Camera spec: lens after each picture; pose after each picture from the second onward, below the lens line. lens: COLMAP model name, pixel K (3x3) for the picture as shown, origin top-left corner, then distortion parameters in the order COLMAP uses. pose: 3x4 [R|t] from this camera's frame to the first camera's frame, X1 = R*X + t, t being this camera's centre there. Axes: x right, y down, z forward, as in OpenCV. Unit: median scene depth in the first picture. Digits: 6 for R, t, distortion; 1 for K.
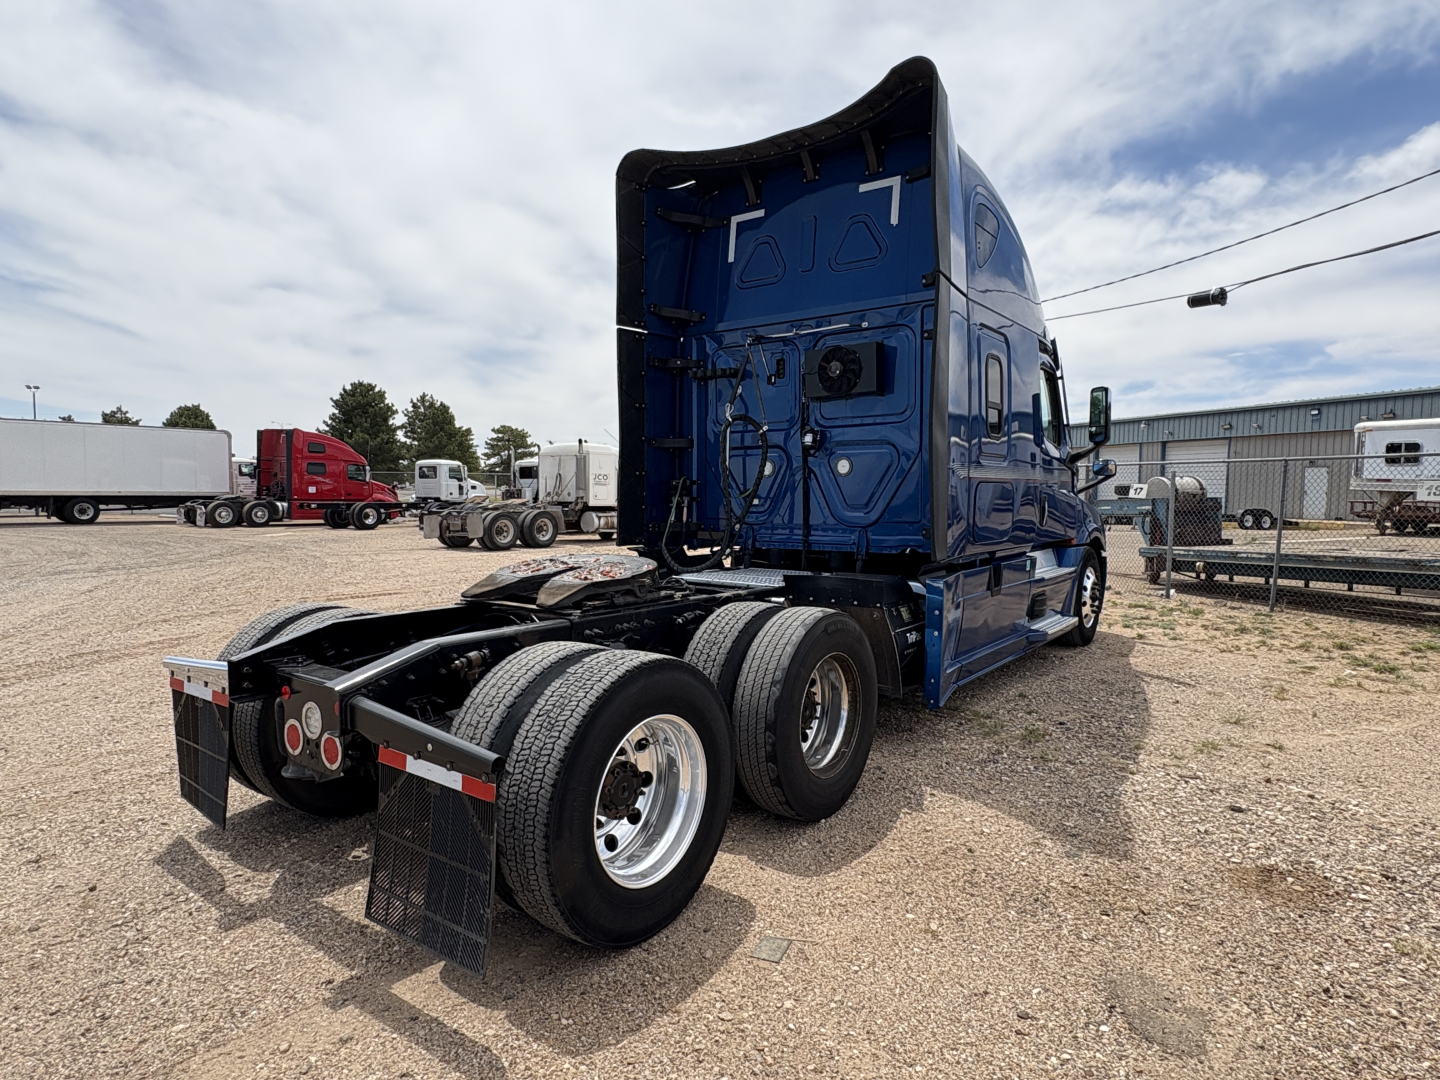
lens RADIAL K [[829.2, 0, 720.0], [0, 829.2, 540.0], [0, 0, 1]] dist [-0.002101, 0.002877]
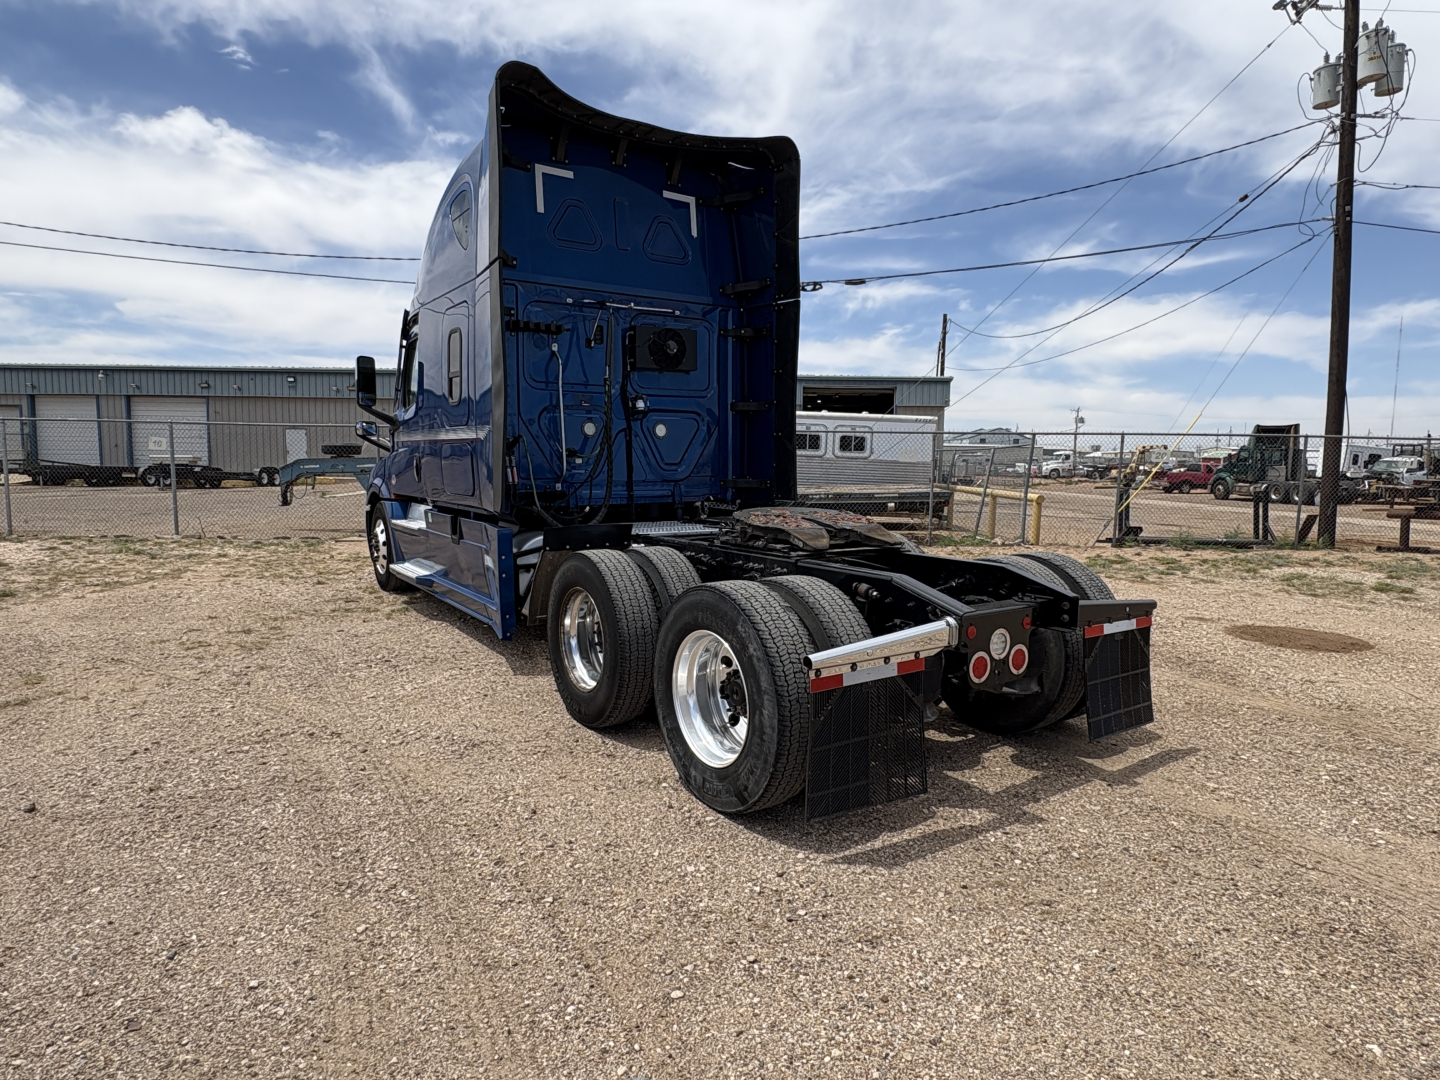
lens RADIAL K [[834.4, 0, 720.0], [0, 834.4, 540.0], [0, 0, 1]] dist [0.008342, -0.000140]
pose [[0.324641, -0.094212, 0.941133, -0.897085], [0.048670, 0.995373, 0.082854, -0.026498], [-0.944584, 0.018907, 0.327724, 0.504868]]
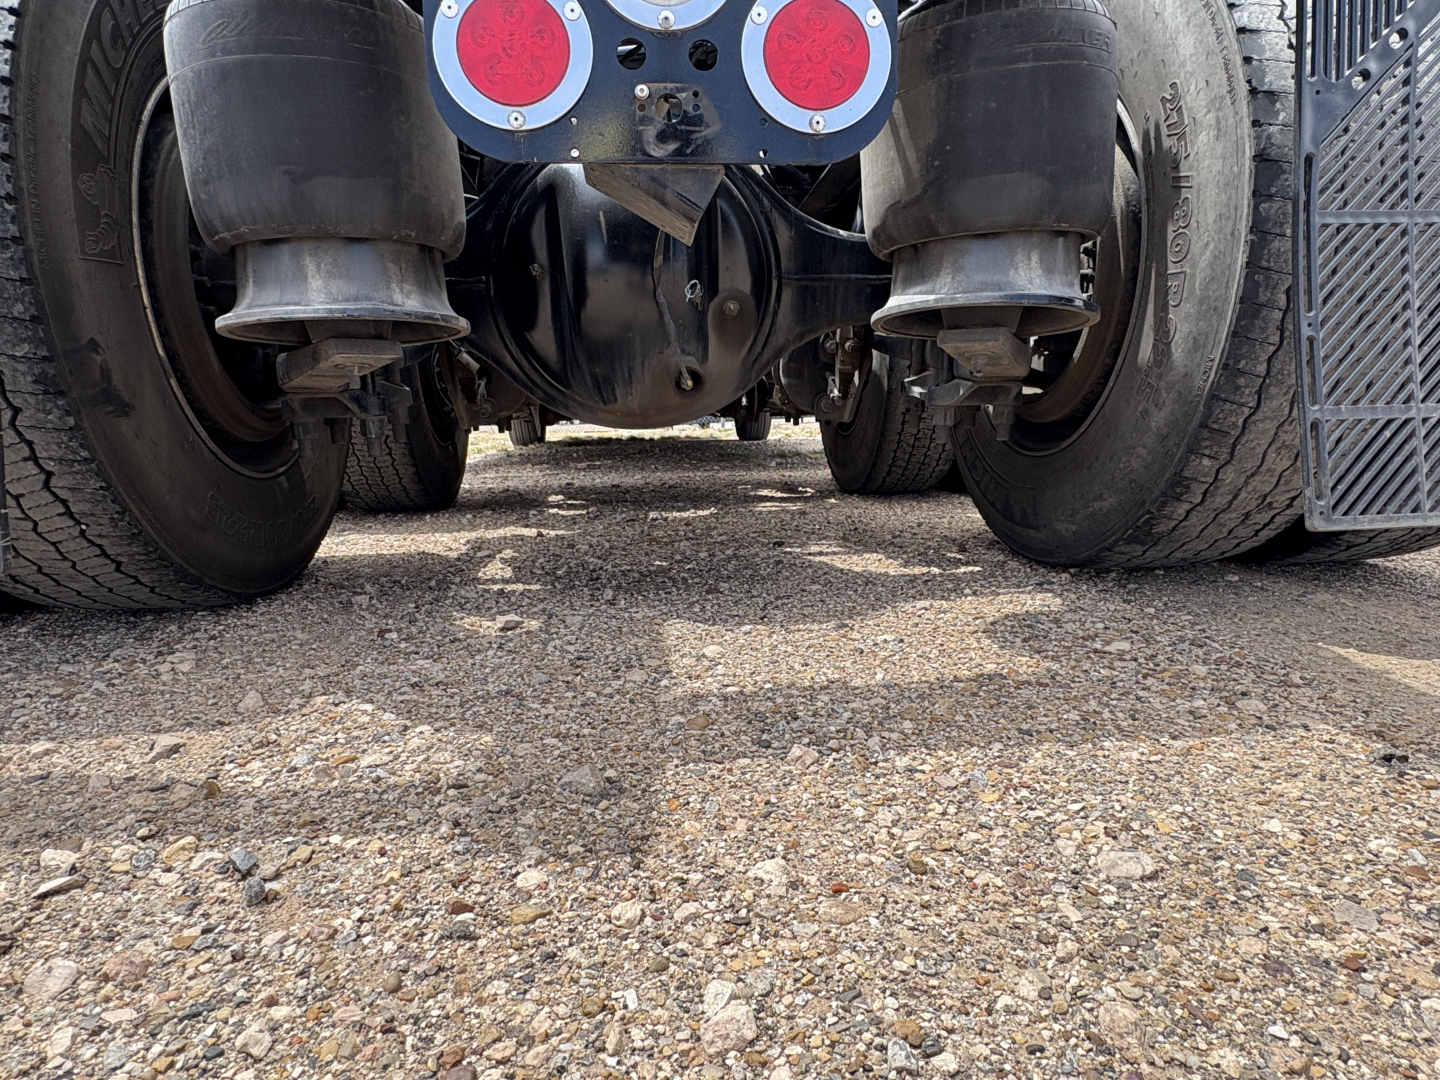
lens RADIAL K [[834.4, 0, 720.0], [0, 834.4, 540.0], [0, 0, 1]] dist [0.008342, -0.000140]
pose [[0.740917, -0.114126, 0.661829, -0.339509], [0.062496, 0.992896, 0.101252, 0.186480], [-0.668683, -0.033658, 0.742786, 0.413412]]
